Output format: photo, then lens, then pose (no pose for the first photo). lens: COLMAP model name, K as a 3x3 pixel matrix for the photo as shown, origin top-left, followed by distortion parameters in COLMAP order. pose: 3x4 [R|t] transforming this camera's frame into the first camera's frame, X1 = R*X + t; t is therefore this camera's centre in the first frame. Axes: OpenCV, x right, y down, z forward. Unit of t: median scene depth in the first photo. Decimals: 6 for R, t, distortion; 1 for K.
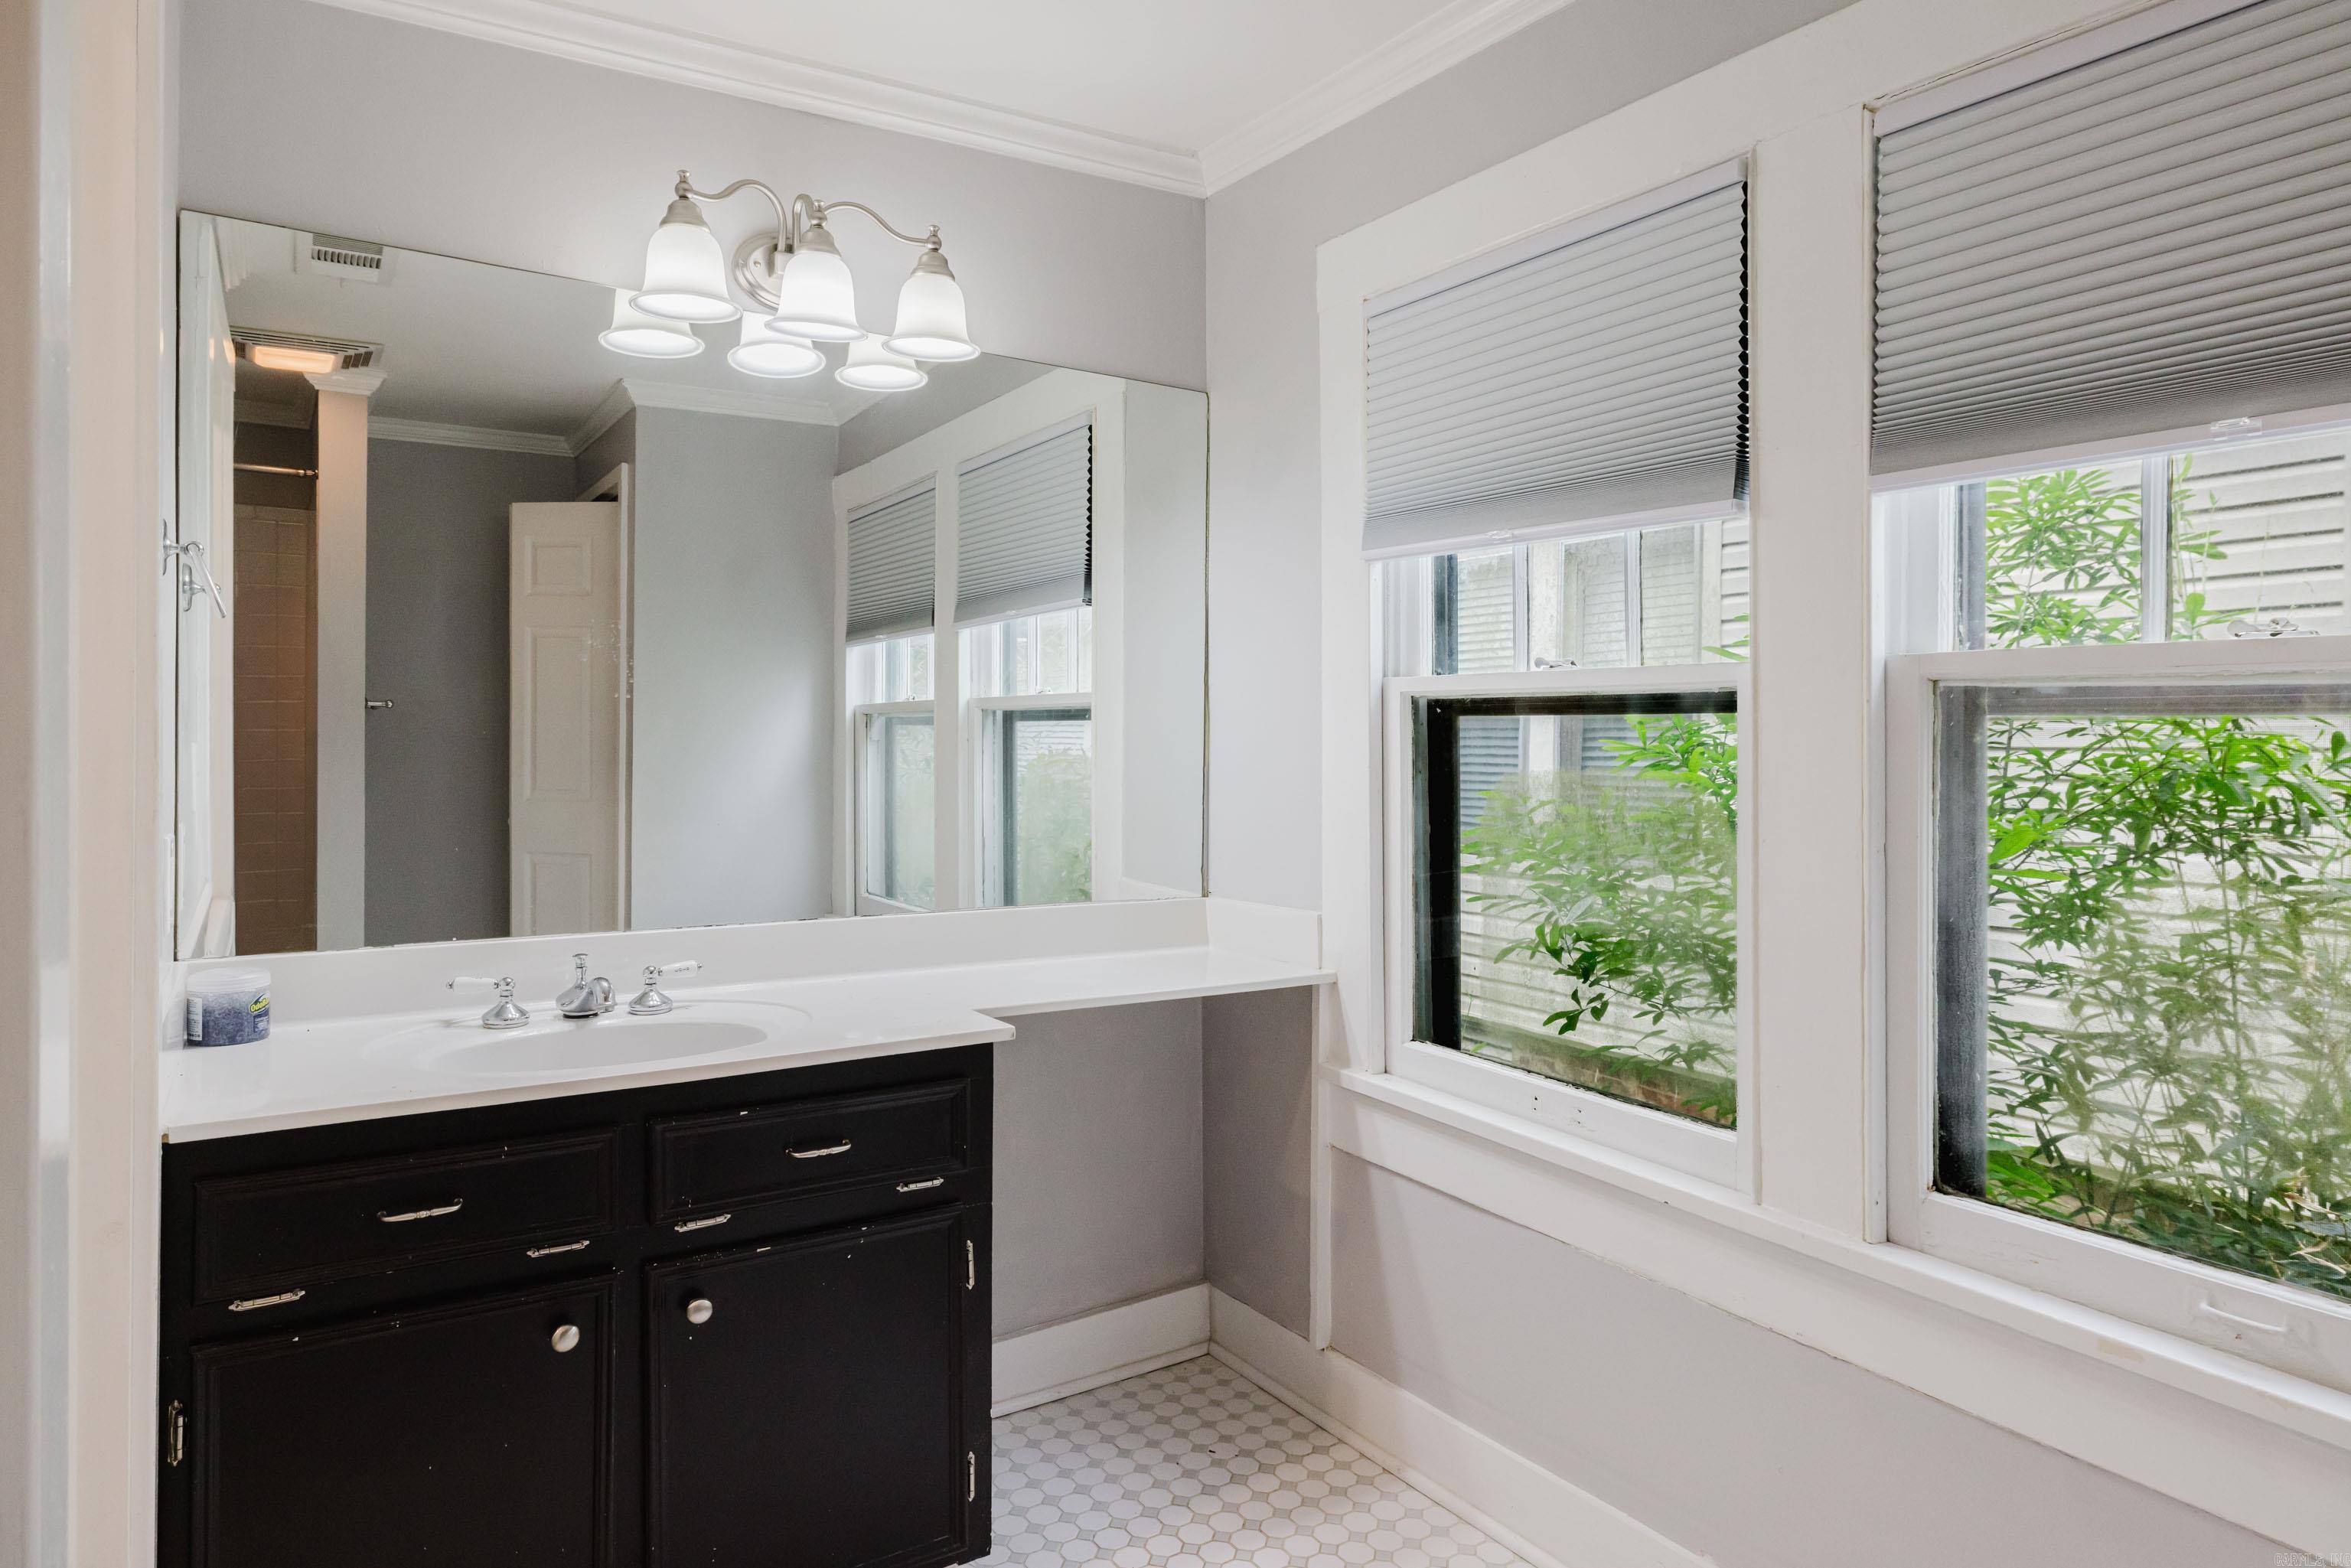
lens RADIAL K [[1358.4, 0, 1177.2], [0, 1358.4, 784.7], [0, 0, 1]] dist [-0.021805, 0.000113]
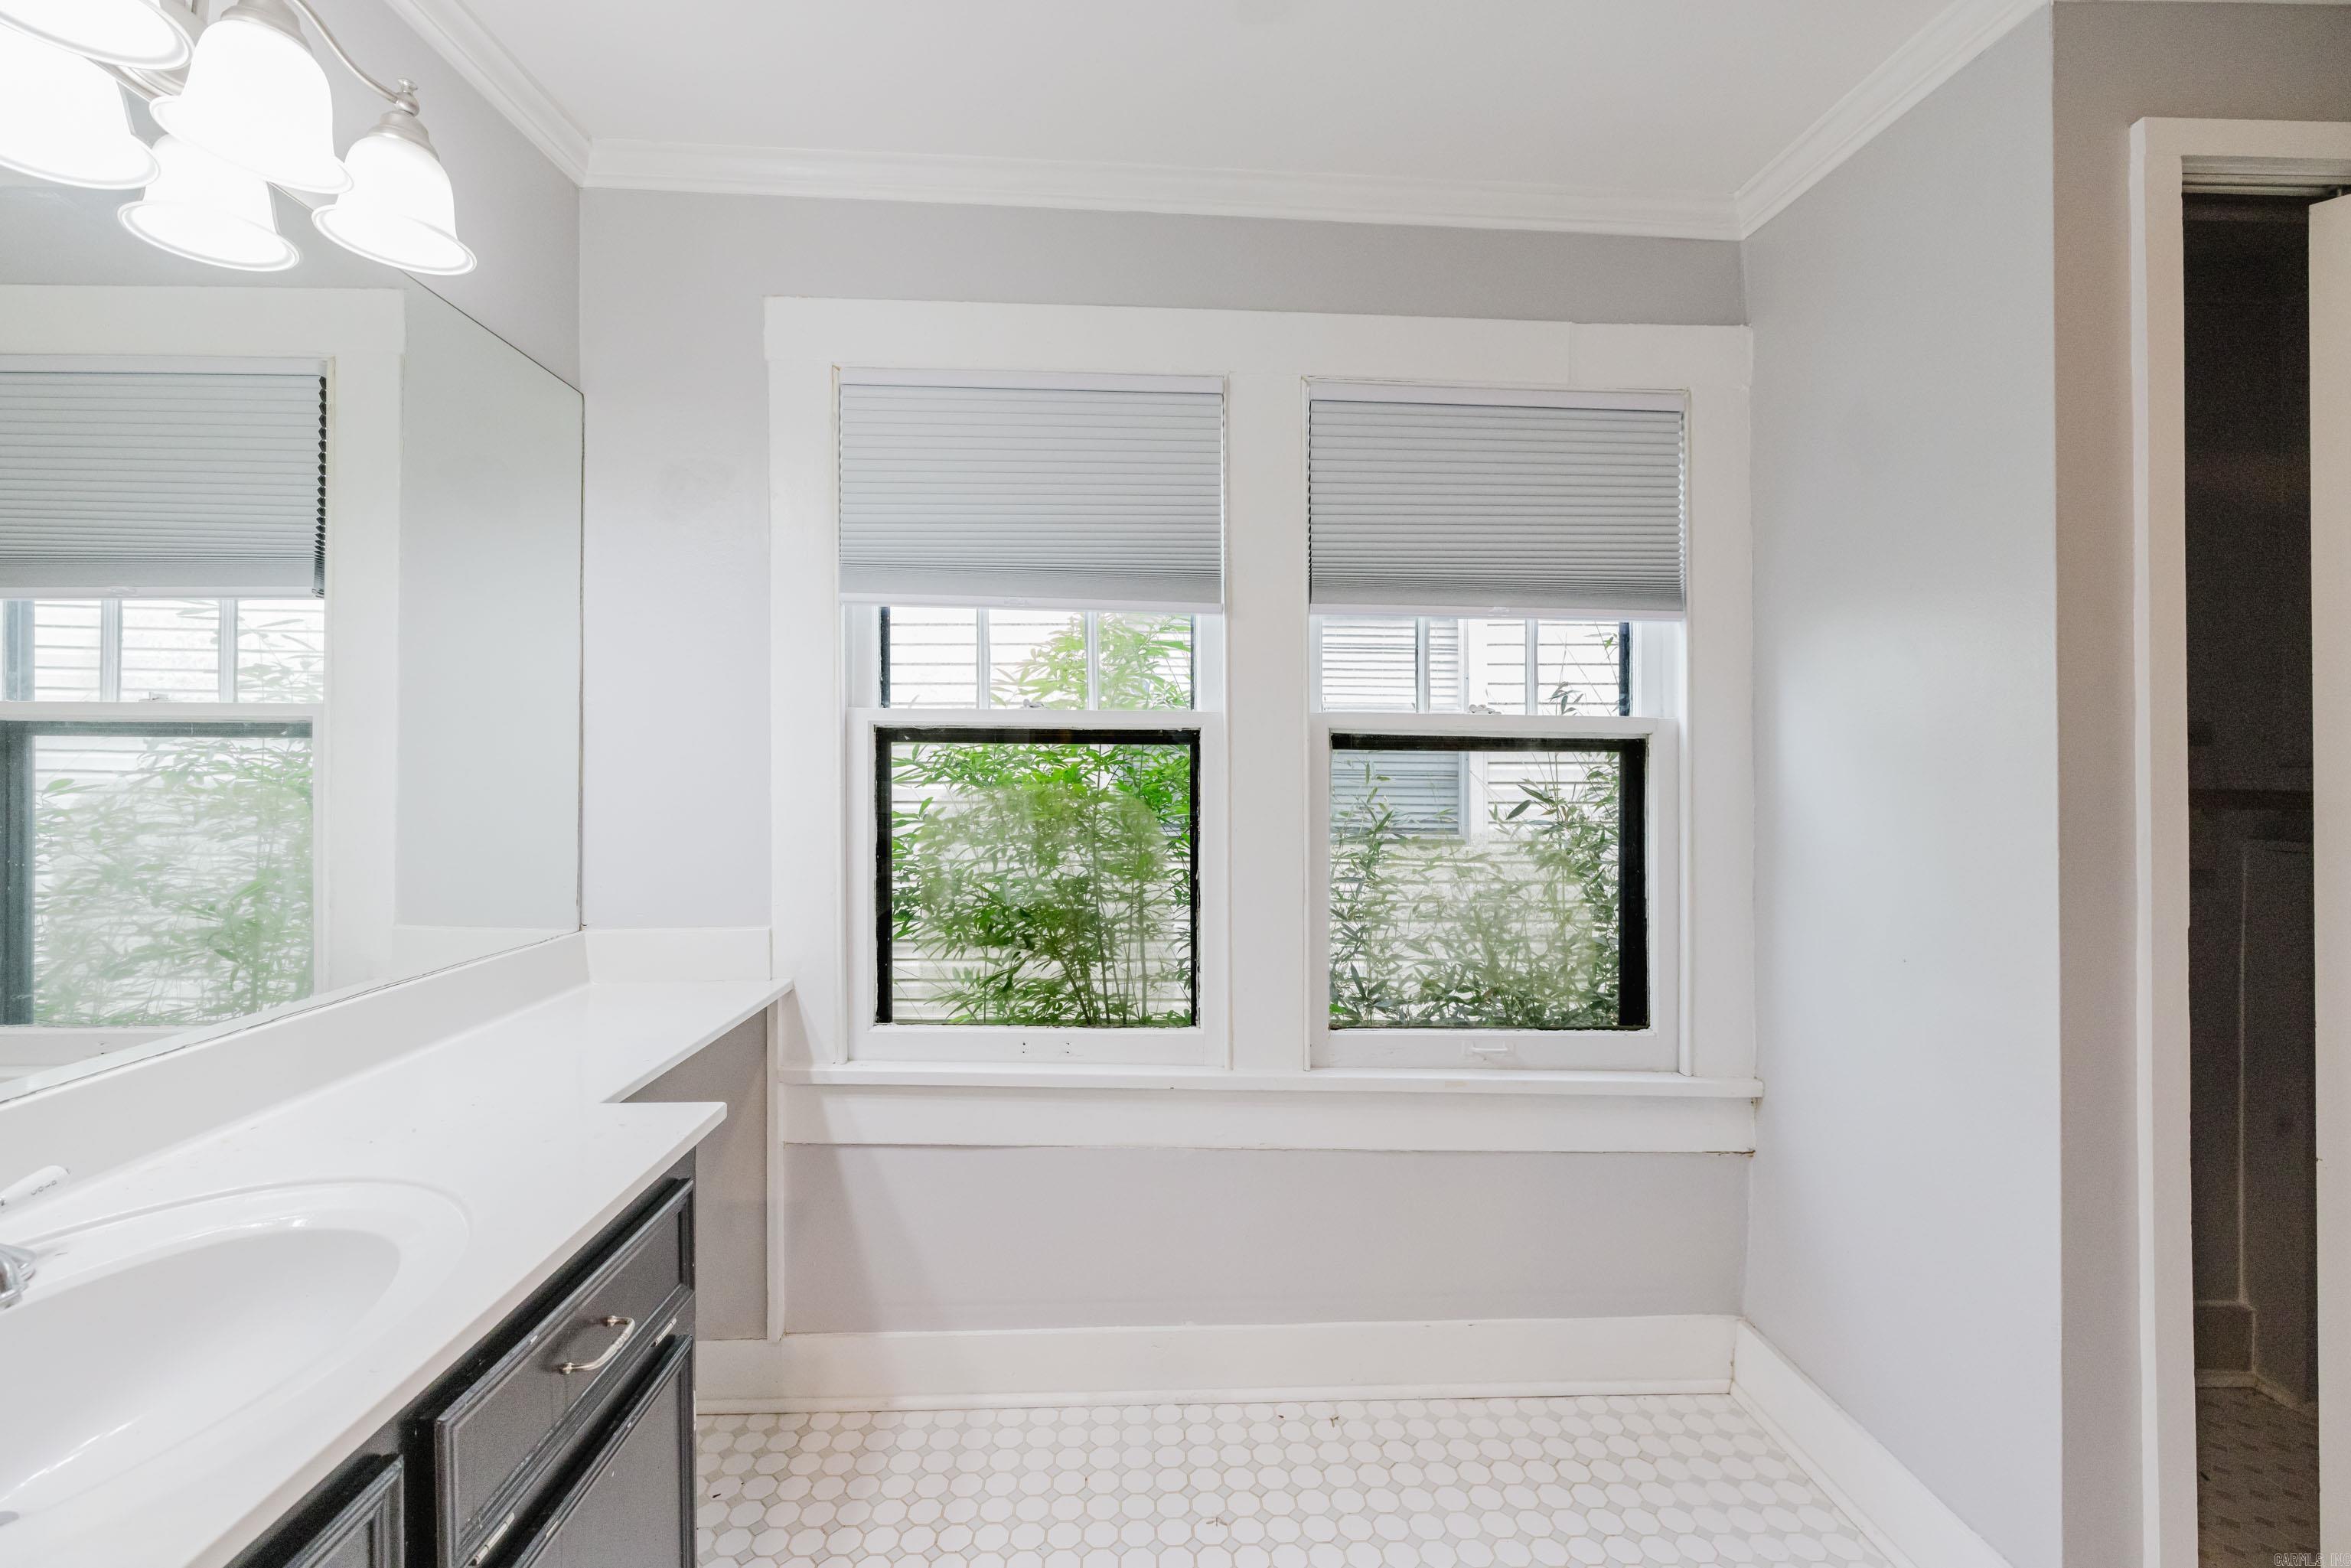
lens RADIAL K [[972.6, 0, 1175.5], [0, 972.6, 784.0], [0, 0, 1]] dist [-0.006303, -0.000162]
pose [[0.521407, -0.015008, 0.853176, -0.395976], [0.025977, 0.999661, 0.001709, -0.010371], [-0.852913, 0.021272, 0.521620, 0.352264]]
